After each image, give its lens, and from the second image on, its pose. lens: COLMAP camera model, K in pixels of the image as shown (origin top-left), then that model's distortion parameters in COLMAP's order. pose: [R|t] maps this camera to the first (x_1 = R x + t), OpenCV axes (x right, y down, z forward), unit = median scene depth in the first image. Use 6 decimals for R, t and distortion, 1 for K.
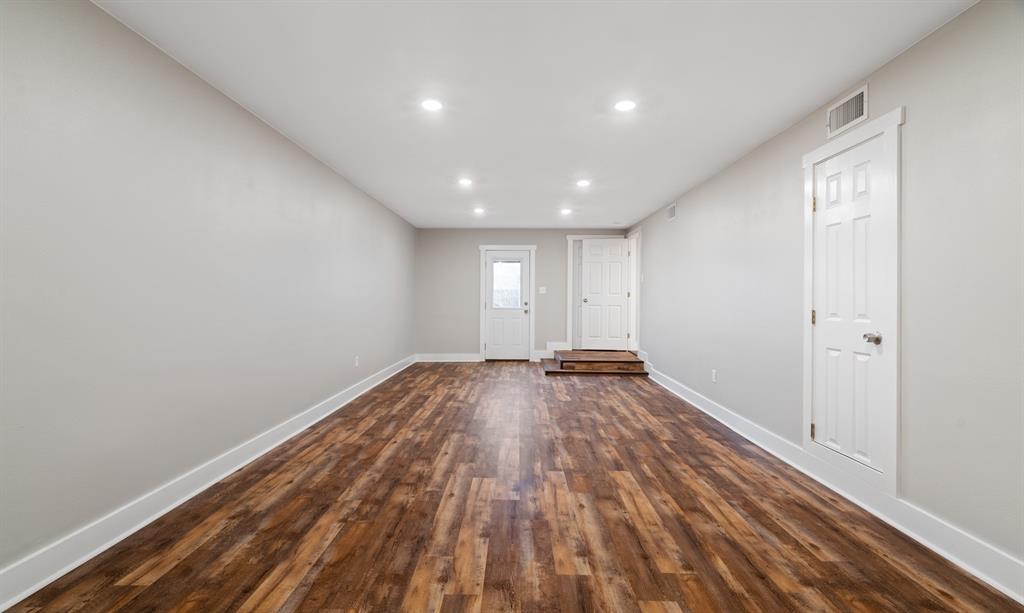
lens RADIAL K [[479.4, 0, 507.7], [0, 479.4, 302.9], [0, 0, 1]] dist [-0.003890, 0.001815]
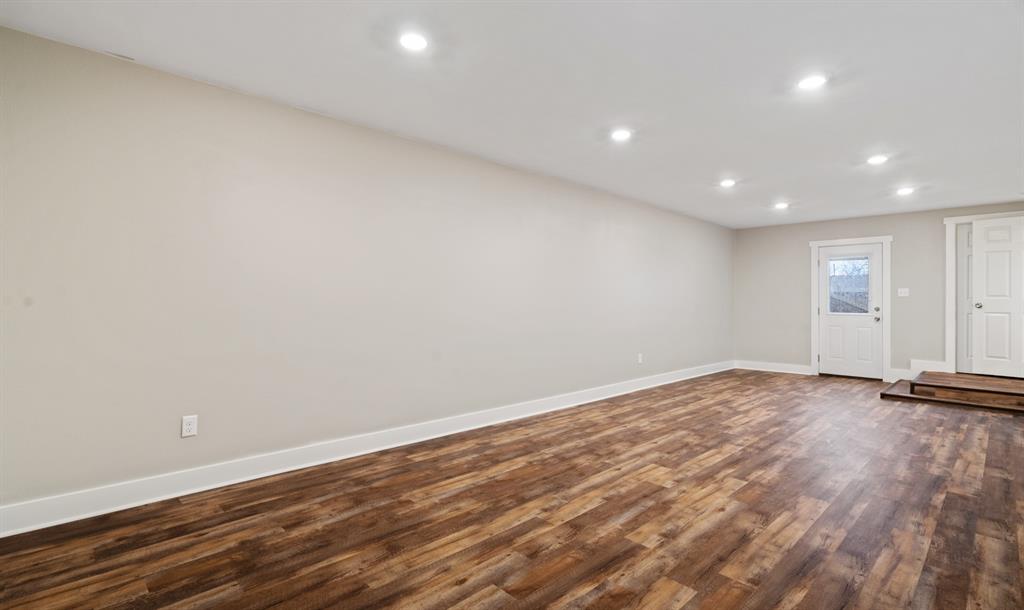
lens RADIAL K [[479.4, 0, 507.7], [0, 479.4, 301.4], [0, 0, 1]] dist [-0.003890, 0.001815]
pose [[0.708595, 0.000483, -0.705615, 0.476130], [-0.009198, 0.999921, -0.008552, 0.003440], [0.705555, 0.012550, 0.708544, -0.021866]]
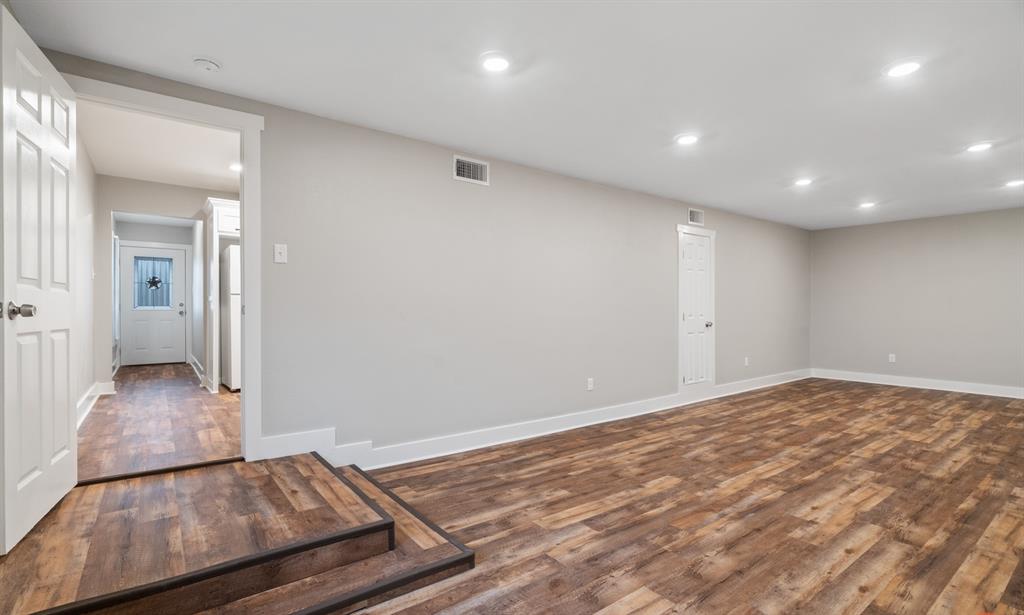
lens RADIAL K [[476.8, 0, 512.0], [0, 476.8, 307.5], [0, 0, 1]] dist [-0.000986, -0.000026]
pose [[-0.624240, 0.000192, 0.781232, -0.384039], [0.005634, 0.999975, 0.004257, -0.019448], [-0.781212, 0.007059, -0.624226, 2.744741]]
